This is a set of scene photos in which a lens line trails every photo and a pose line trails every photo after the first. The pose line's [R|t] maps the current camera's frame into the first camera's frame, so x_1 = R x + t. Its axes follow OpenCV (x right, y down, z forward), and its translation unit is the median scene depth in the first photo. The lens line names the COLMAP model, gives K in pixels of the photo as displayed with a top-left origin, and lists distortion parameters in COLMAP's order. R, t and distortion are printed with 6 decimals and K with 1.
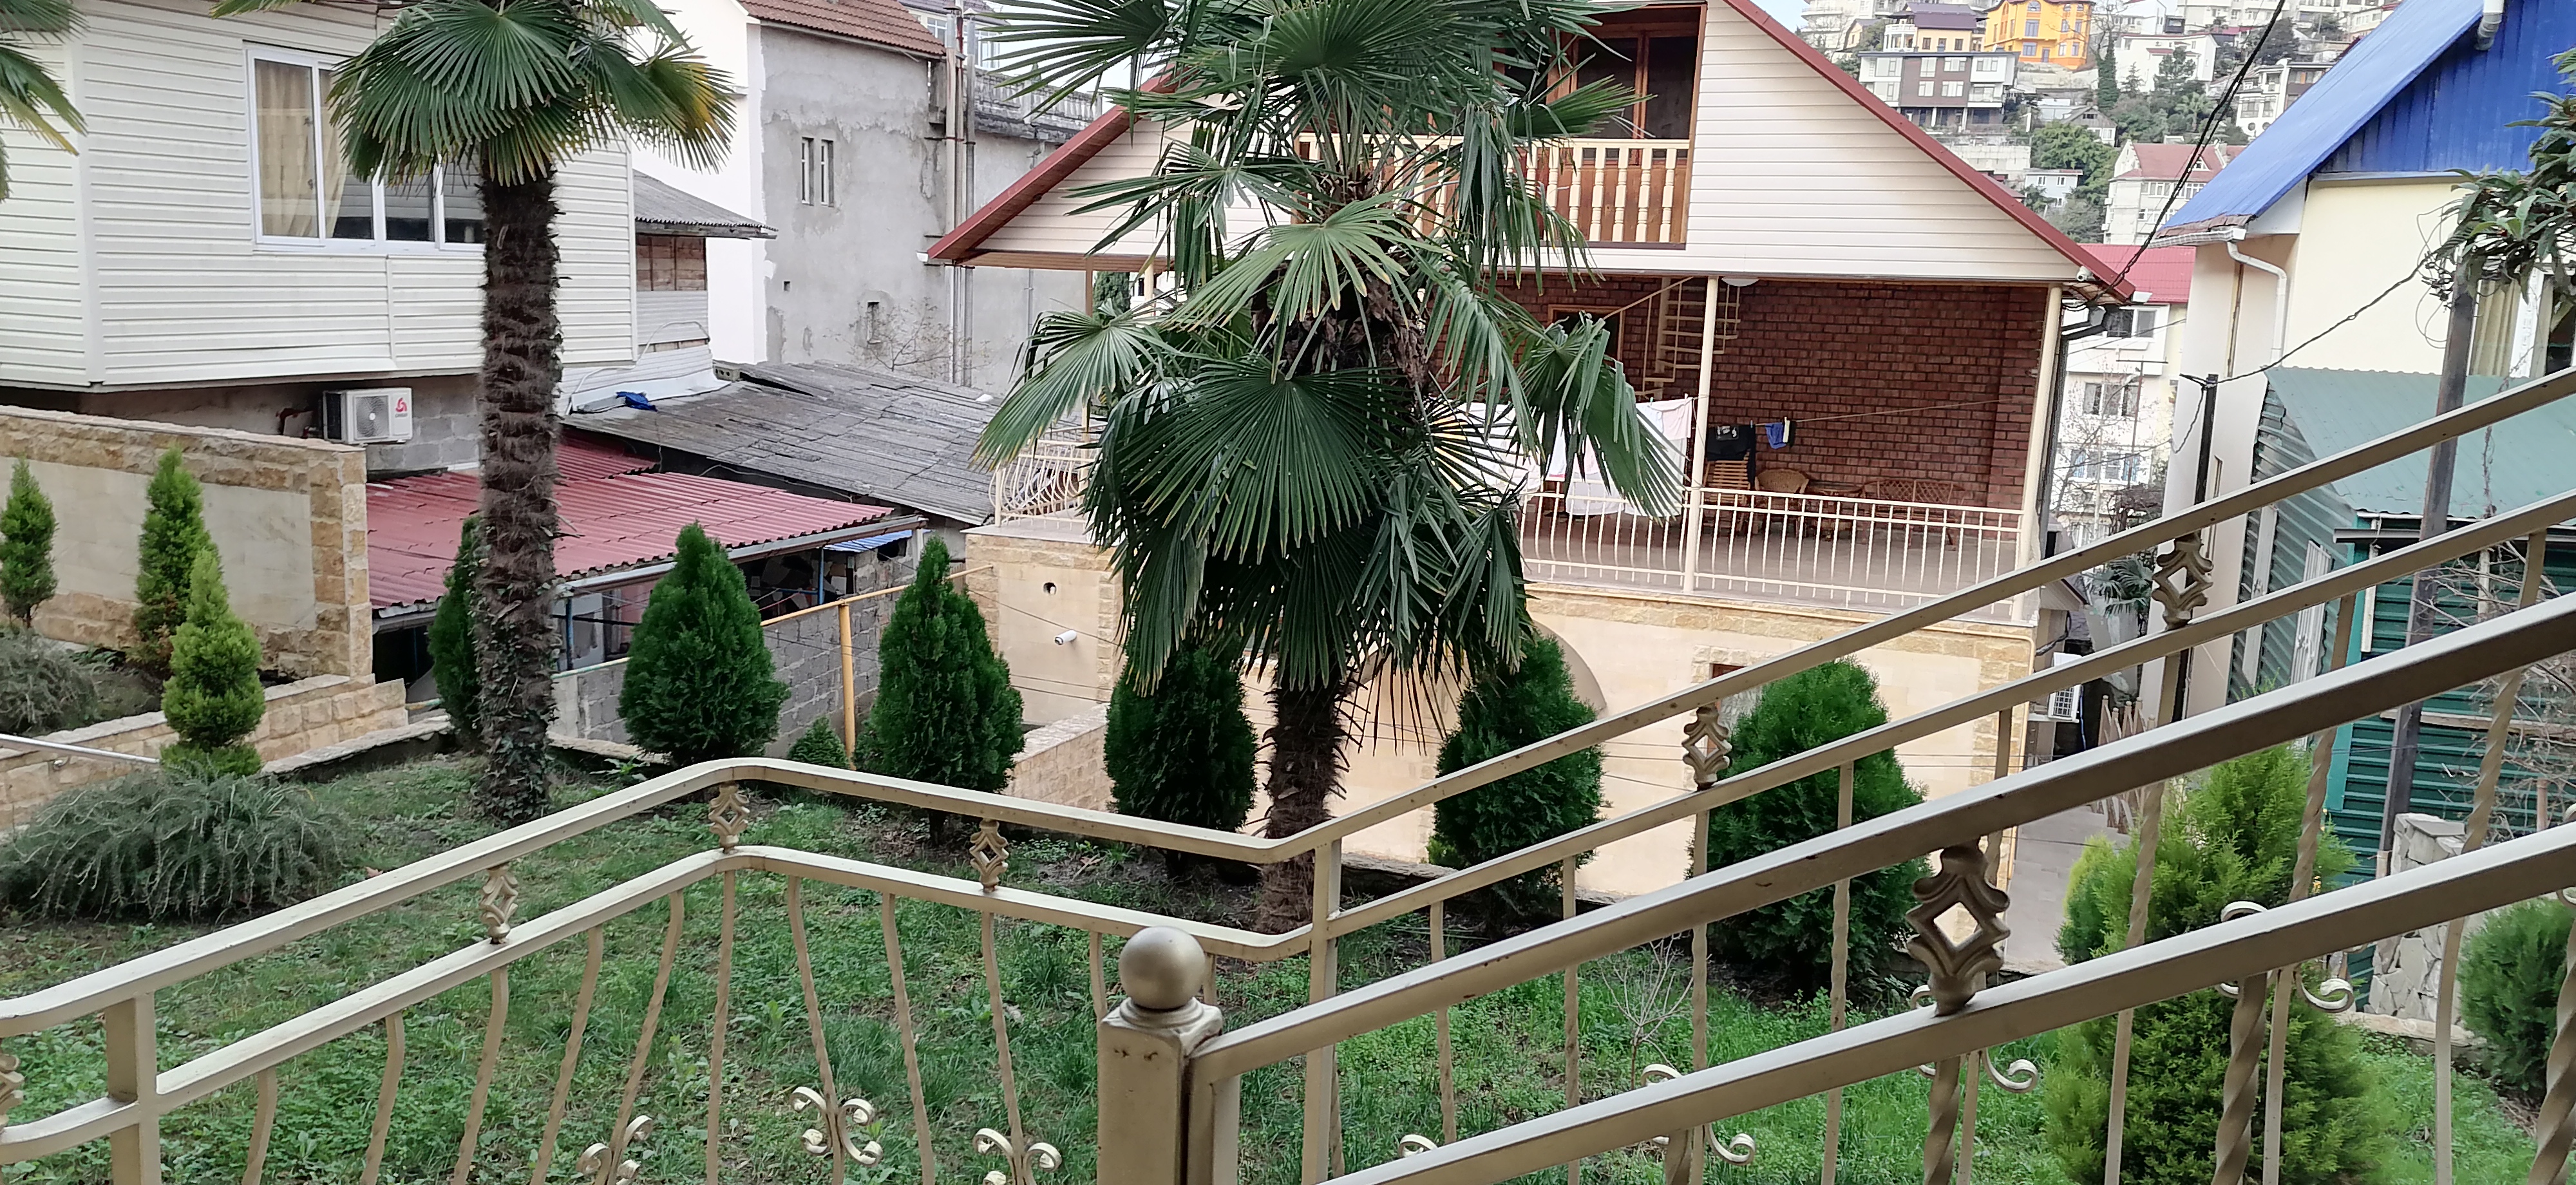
lens RADIAL K [[1912.0, 0, 1304.5], [0, 1912.0, 599.6], [0, 0, 1]] dist [0.107107, -0.125799]
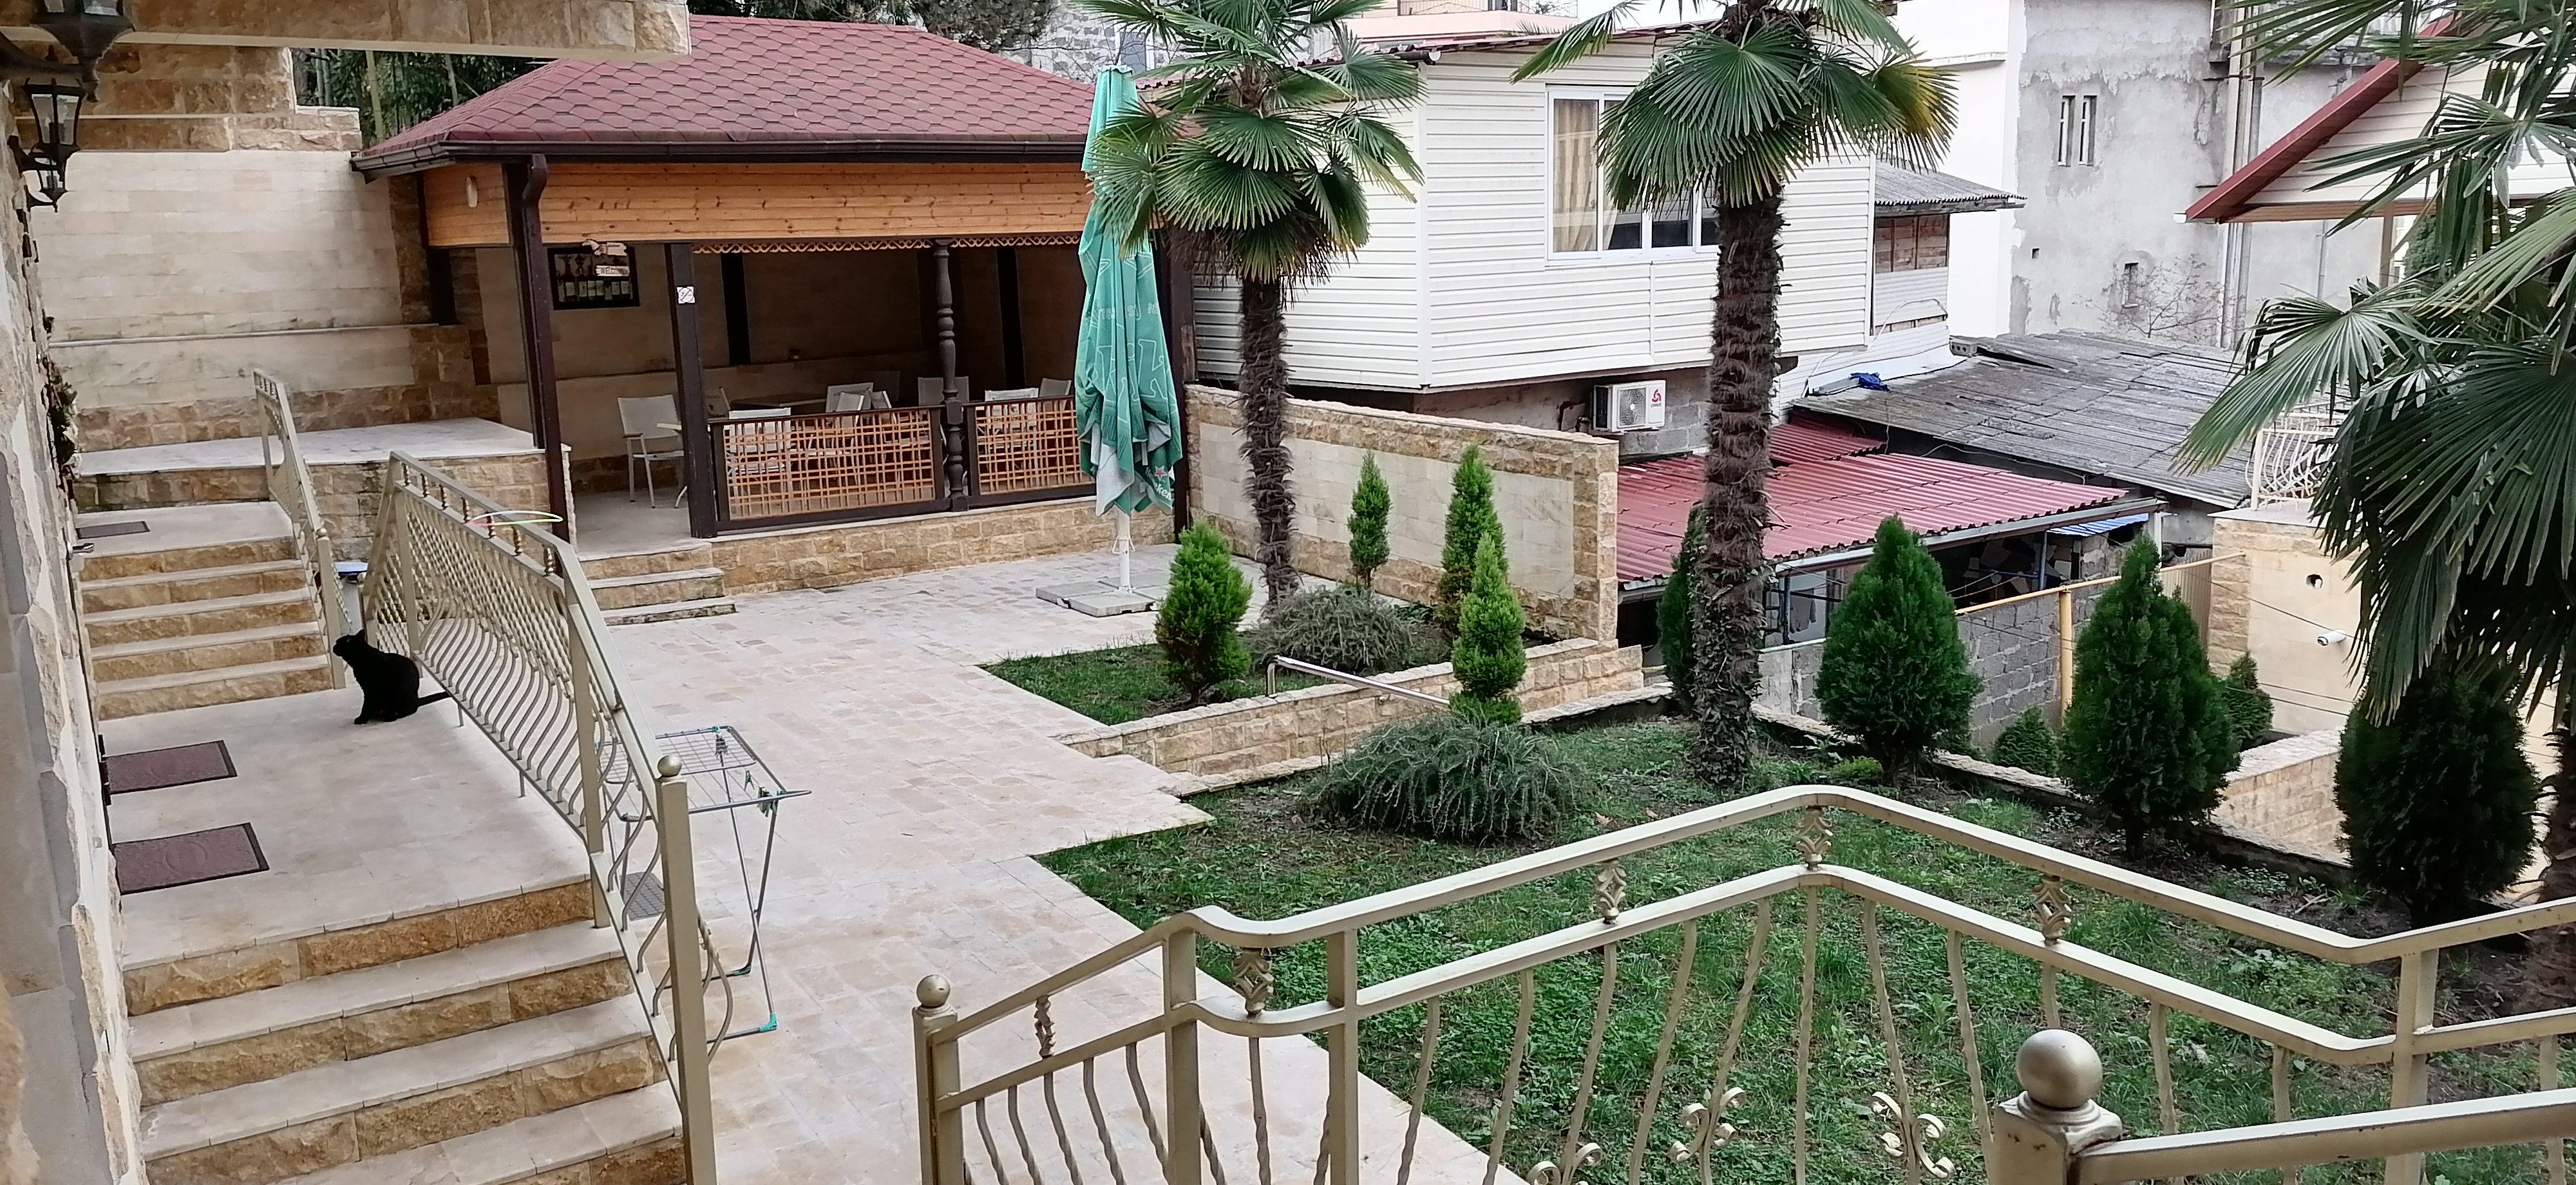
lens RADIAL K [[1912.0, 0, 1306.0], [0, 1912.0, 597.7], [0, 0, 1]] dist [0.107107, -0.125799]
pose [[0.813499, 0.045147, -0.579811, 0.027165], [-0.036481, 0.998980, 0.026602, -0.011860], [0.580420, -0.000488, 0.814317, -0.019787]]
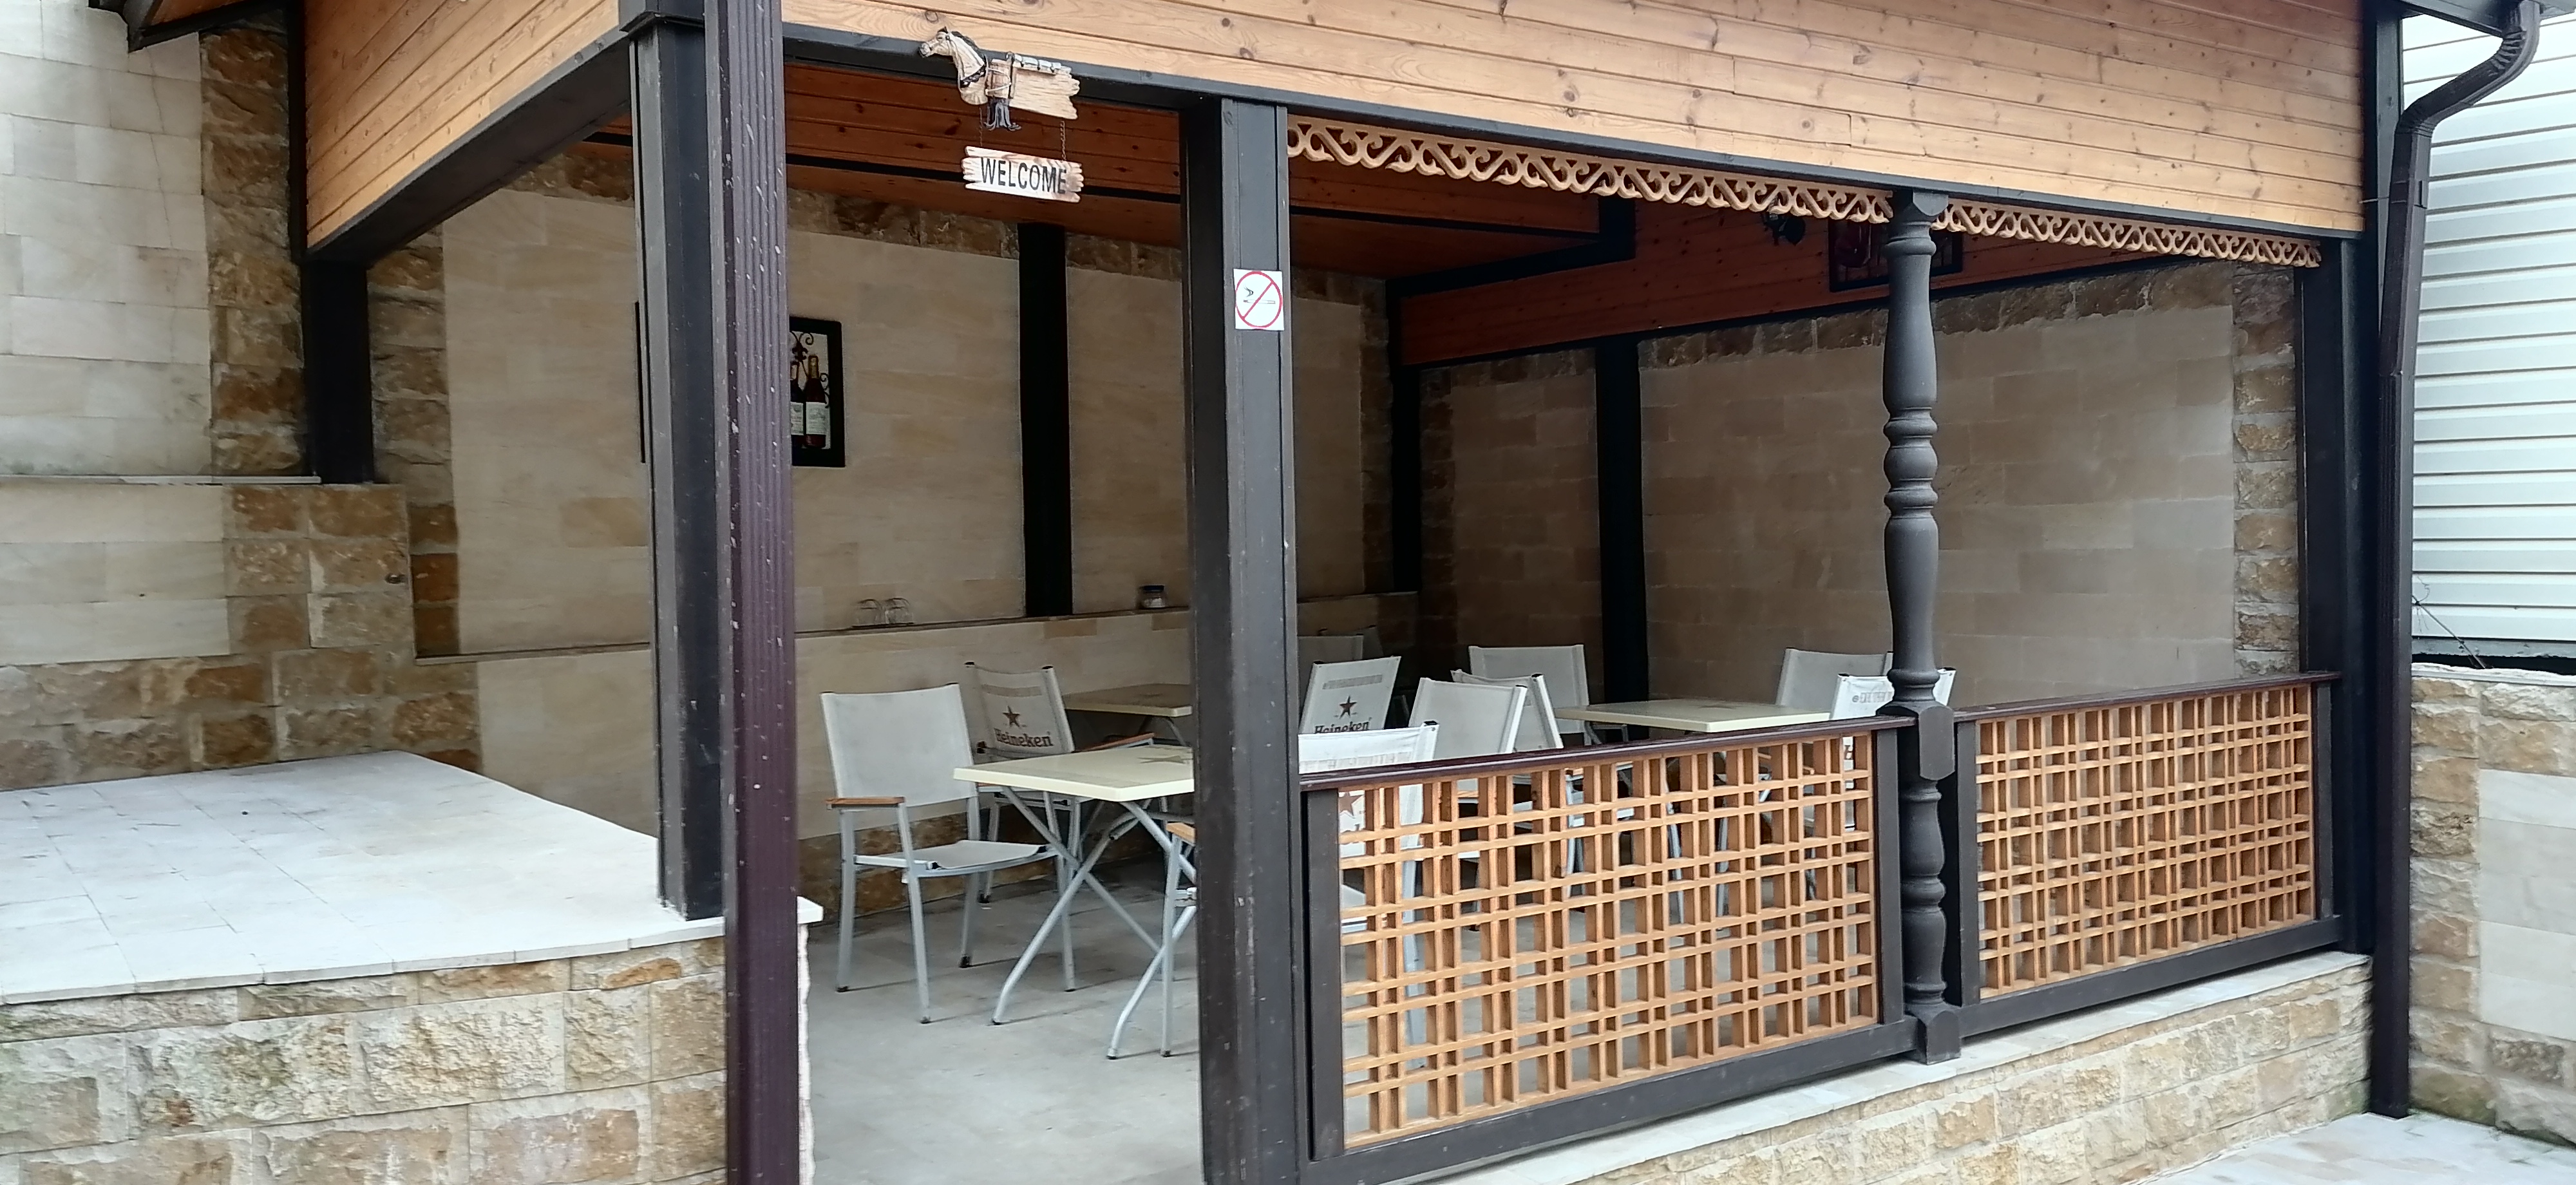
lens RADIAL K [[1912.0, 0, 1285.0], [0, 1912.0, 600.3], [0, 0, 1]] dist [0.107107, -0.125799]
pose [[0.827793, -0.038304, -0.559725, -1.107376], [-0.040570, 0.990968, -0.127815, -0.084800], [0.559565, 0.128512, 0.818762, 0.665289]]
